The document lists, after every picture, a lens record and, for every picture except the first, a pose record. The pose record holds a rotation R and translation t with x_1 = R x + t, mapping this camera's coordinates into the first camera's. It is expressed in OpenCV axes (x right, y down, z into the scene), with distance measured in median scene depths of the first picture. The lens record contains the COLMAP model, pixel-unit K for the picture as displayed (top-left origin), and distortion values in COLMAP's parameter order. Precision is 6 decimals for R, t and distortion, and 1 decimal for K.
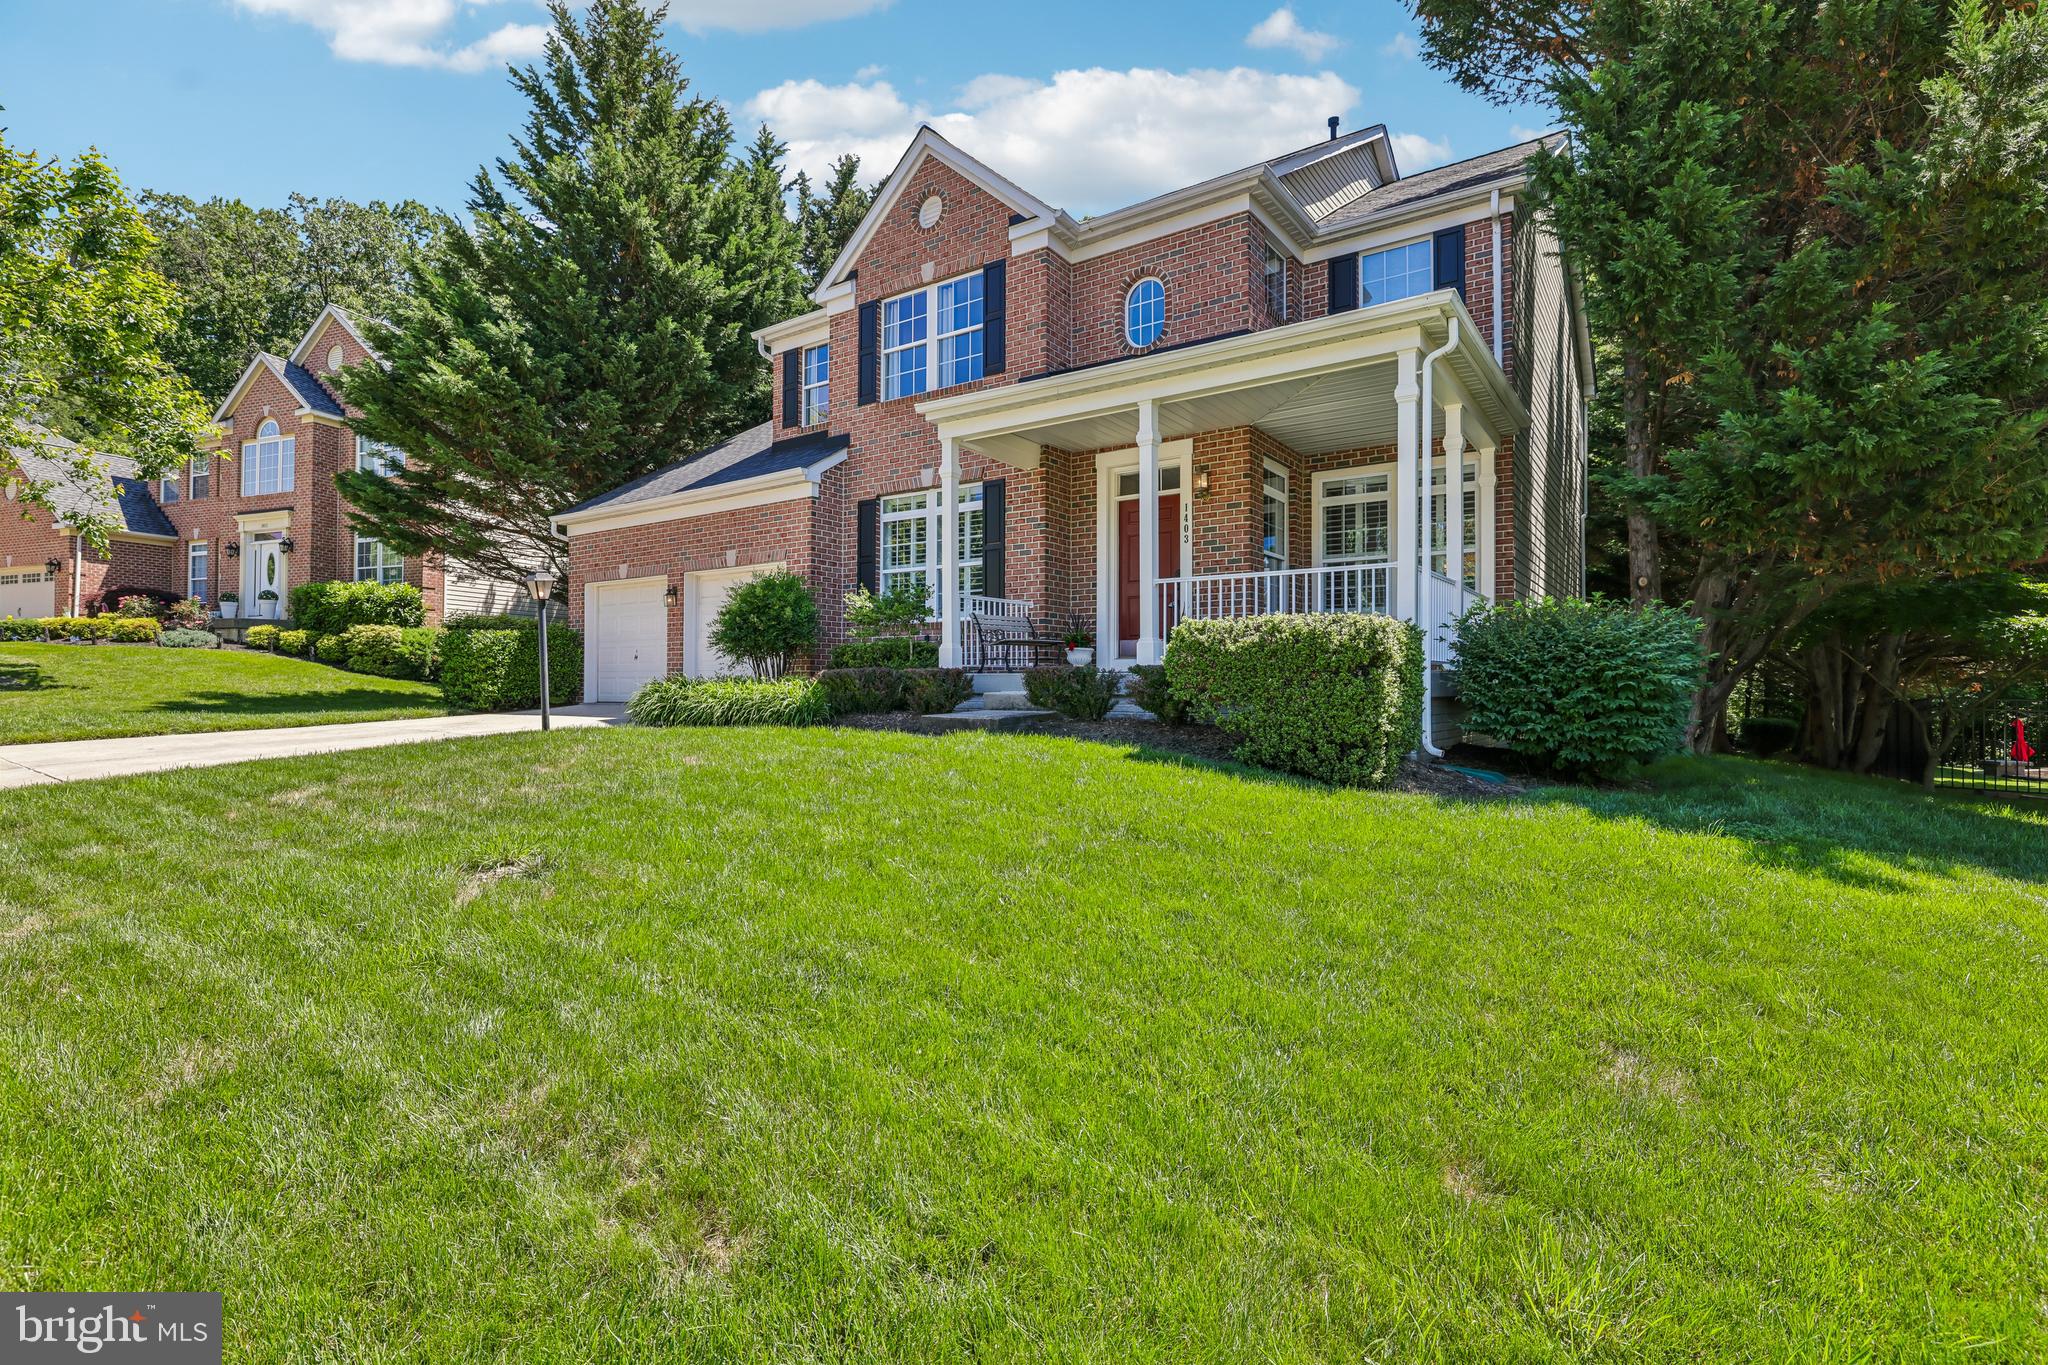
lens RADIAL K [[950.8, 0, 1024.0], [0, 950.8, 682.5], [0, 0, 1]] dist [0.015546, 0.000138]
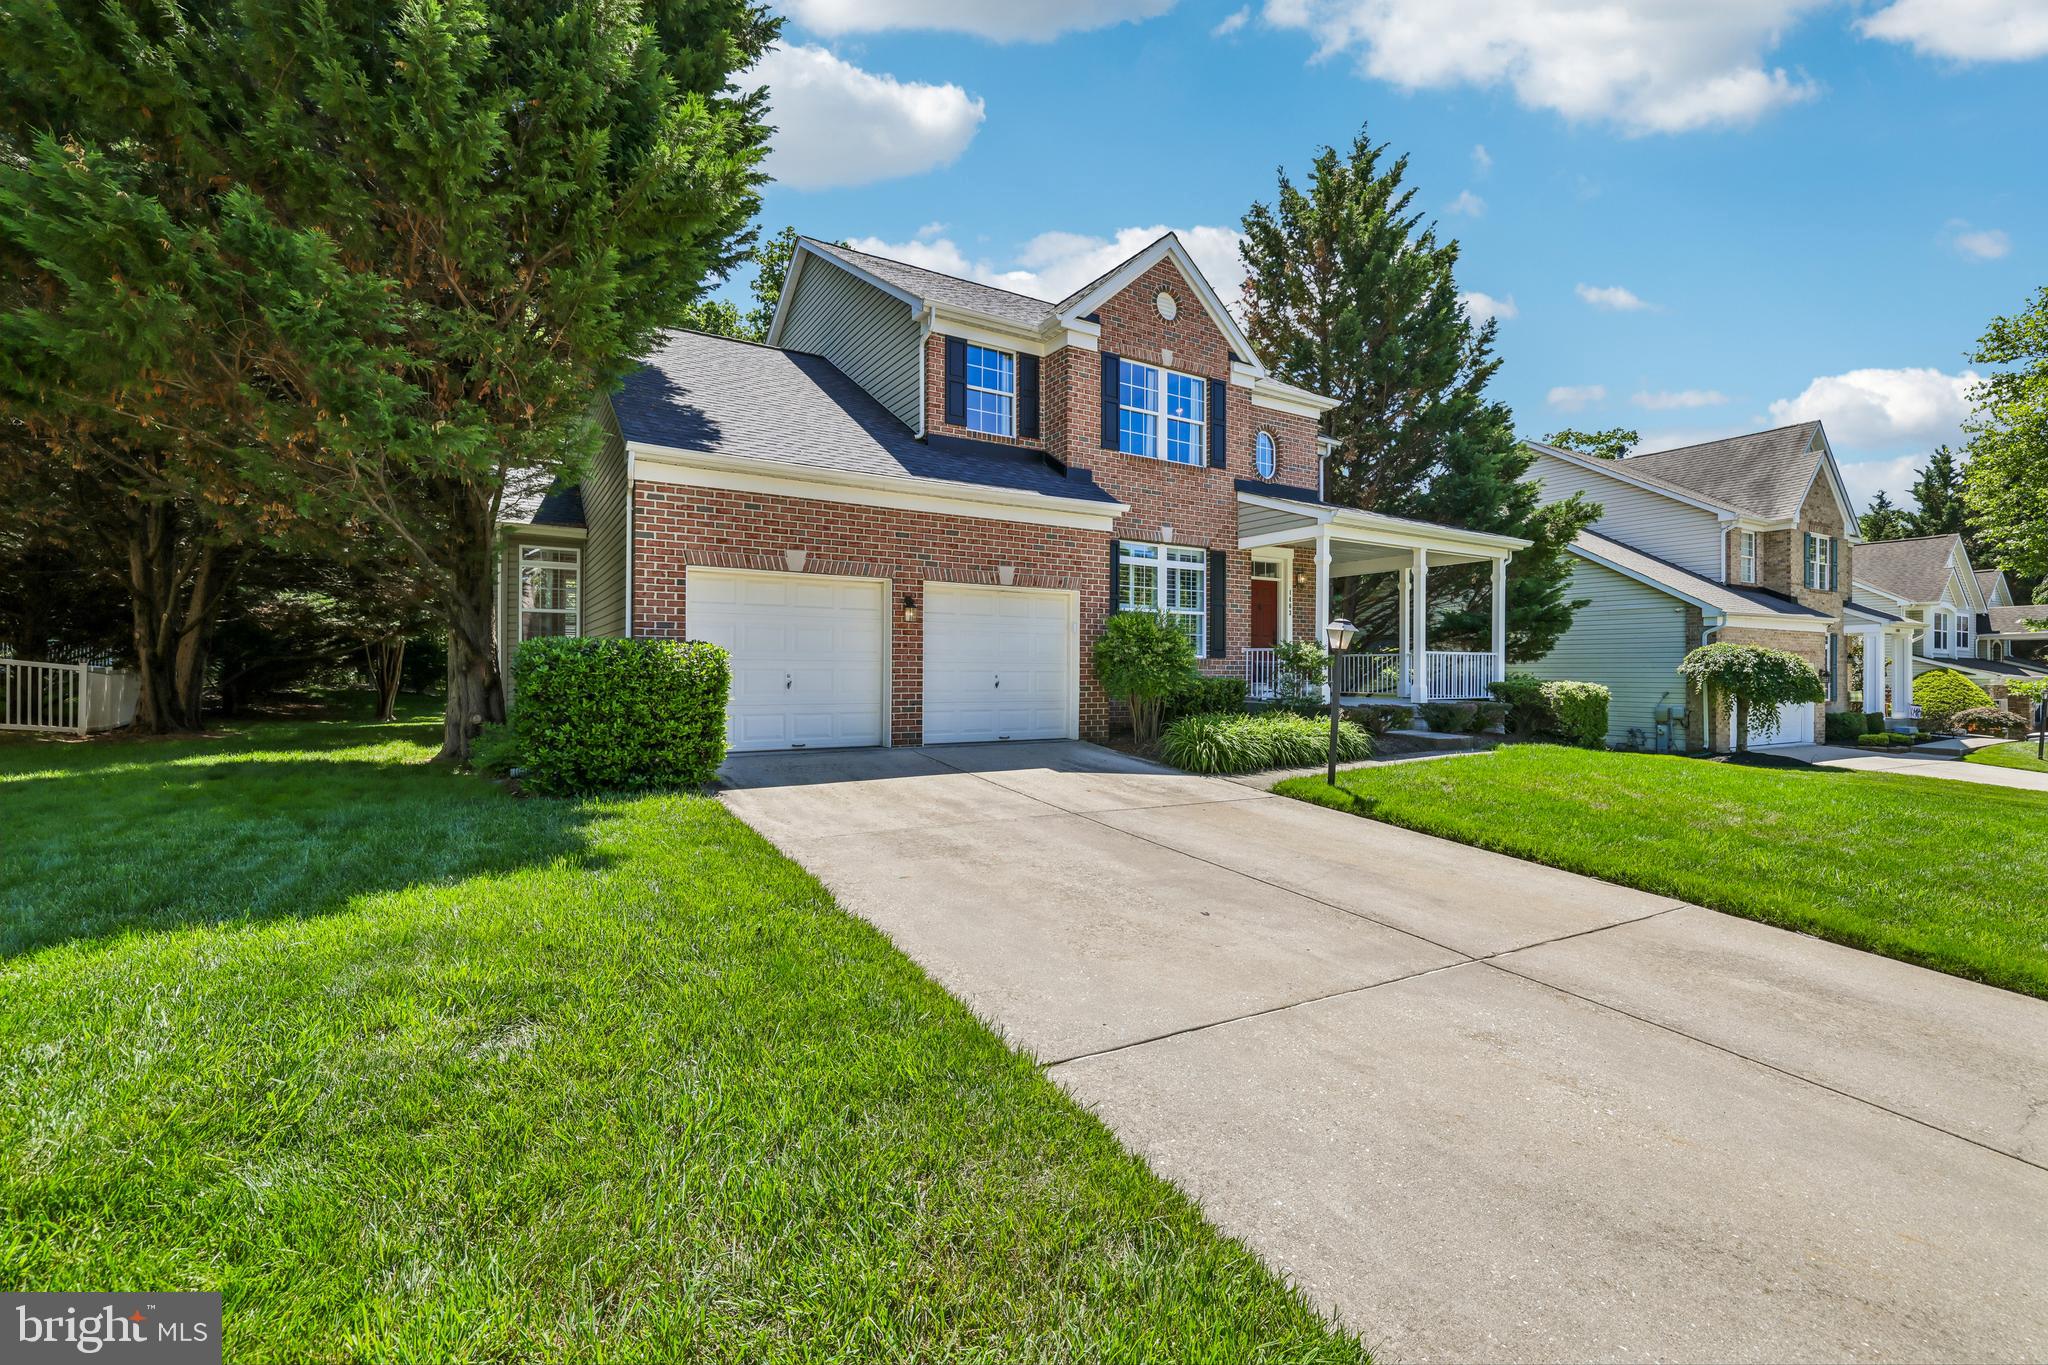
lens RADIAL K [[862.6, 0, 1025.3], [0, 862.6, 676.9], [0, 0, 1]] dist [0.000049, 0.000035]
pose [[0.397564, -0.008967, 0.917531, -1.149111], [-0.011075, 0.999833, 0.014570, -0.055069], [-0.917508, -0.015954, 0.397398, 0.741537]]
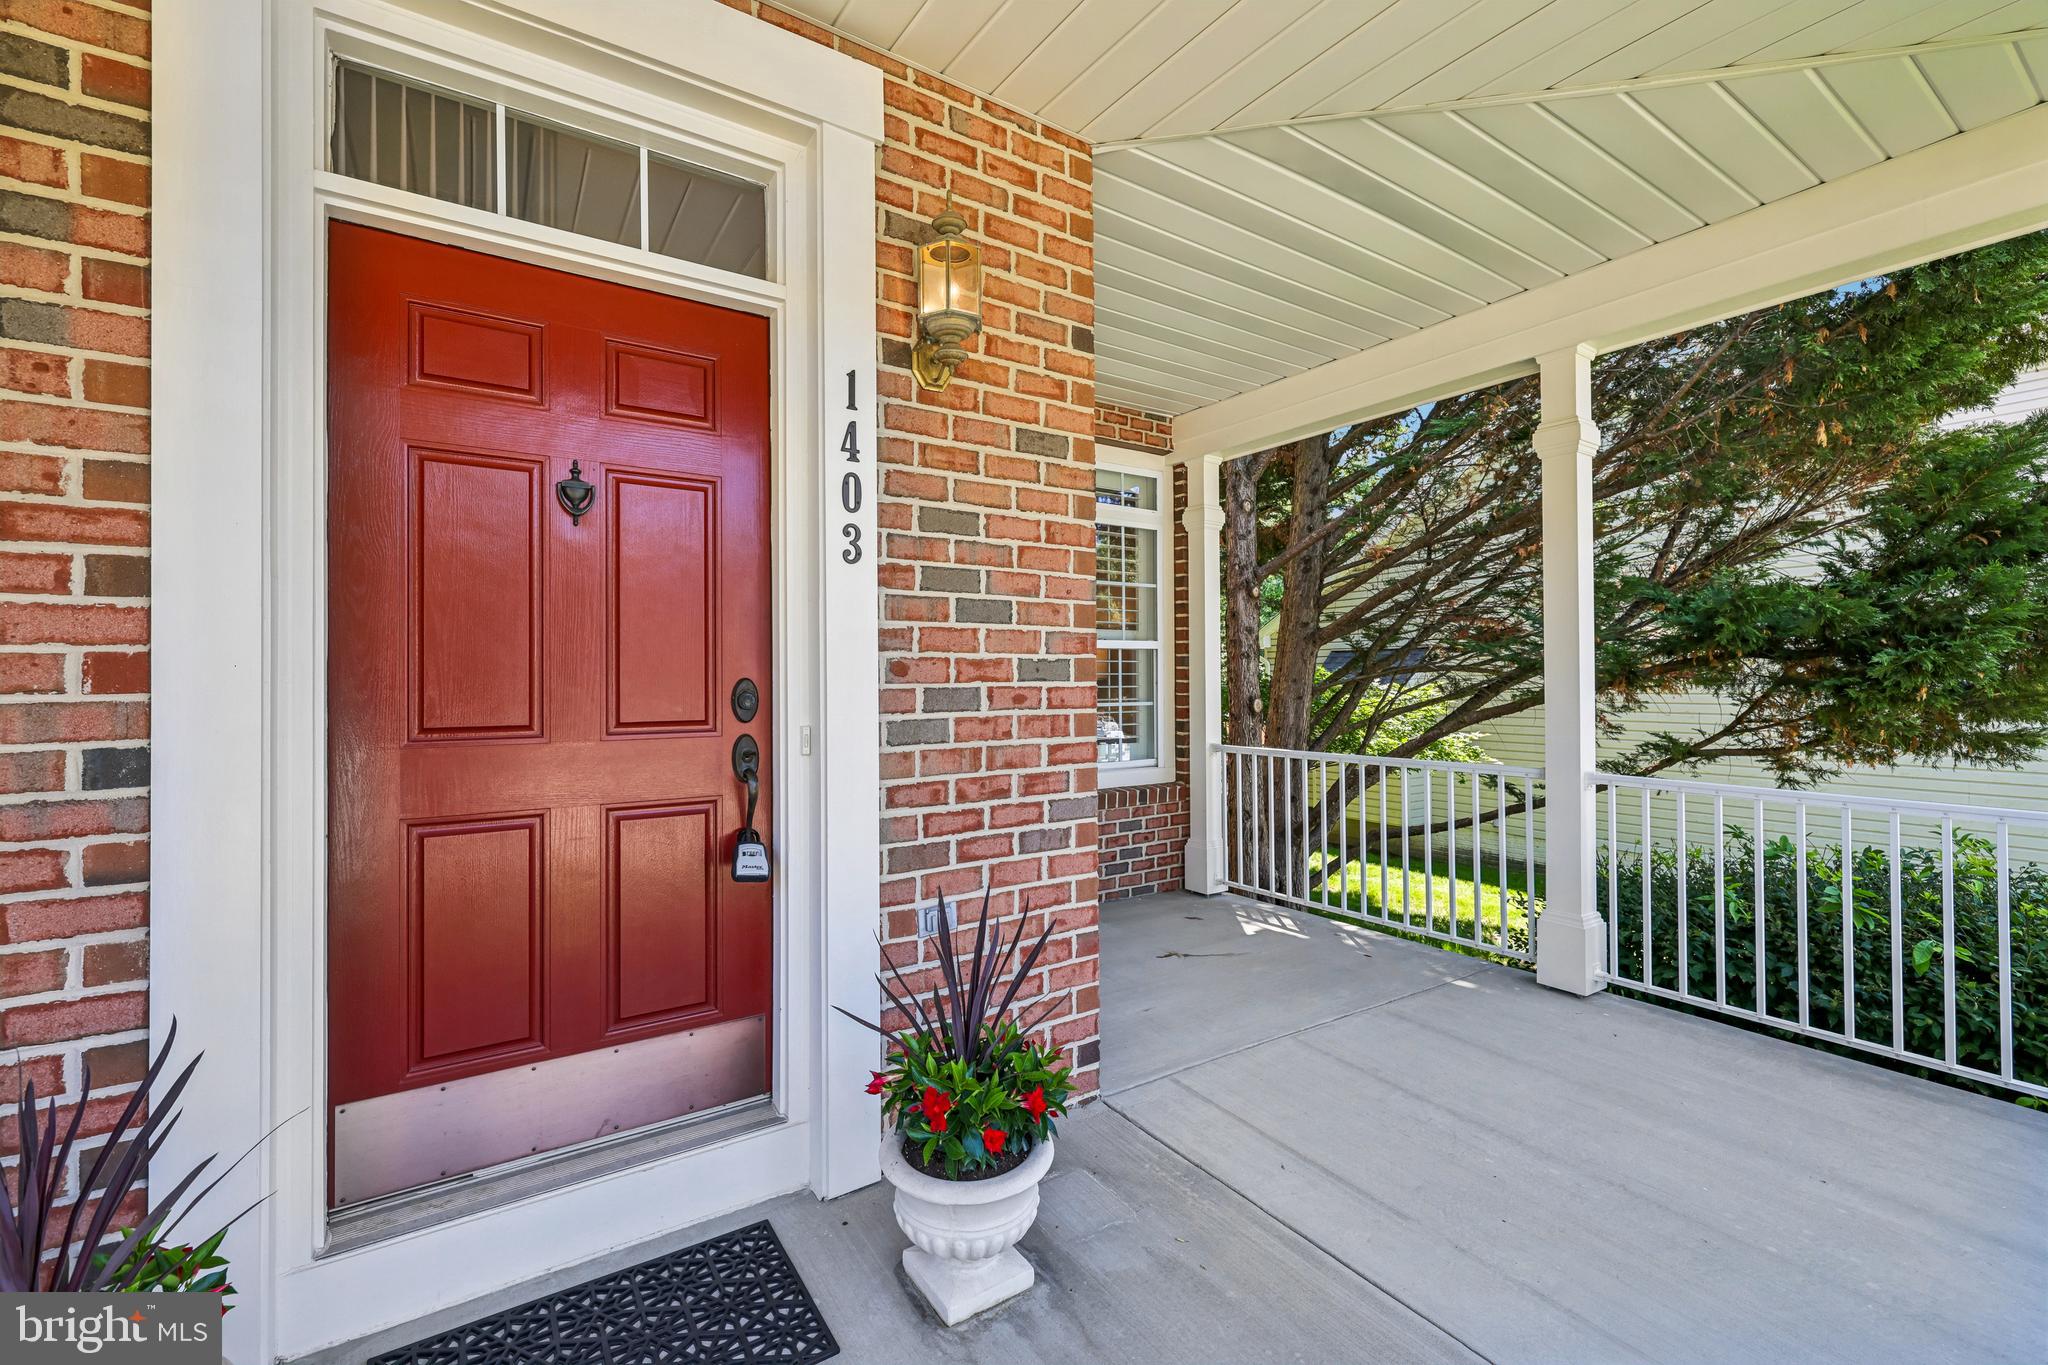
lens RADIAL K [[857.6, 0, 1019.7], [0, 857.6, 671.4], [0, 0, 1]] dist [0.001587, 0.000097]
pose [[0.364463, 0.002378, 0.931215, 0.010343], [-0.006374, 0.999980, -0.000059, -0.109683], [-0.931196, -0.005914, 0.364471, 0.798017]]
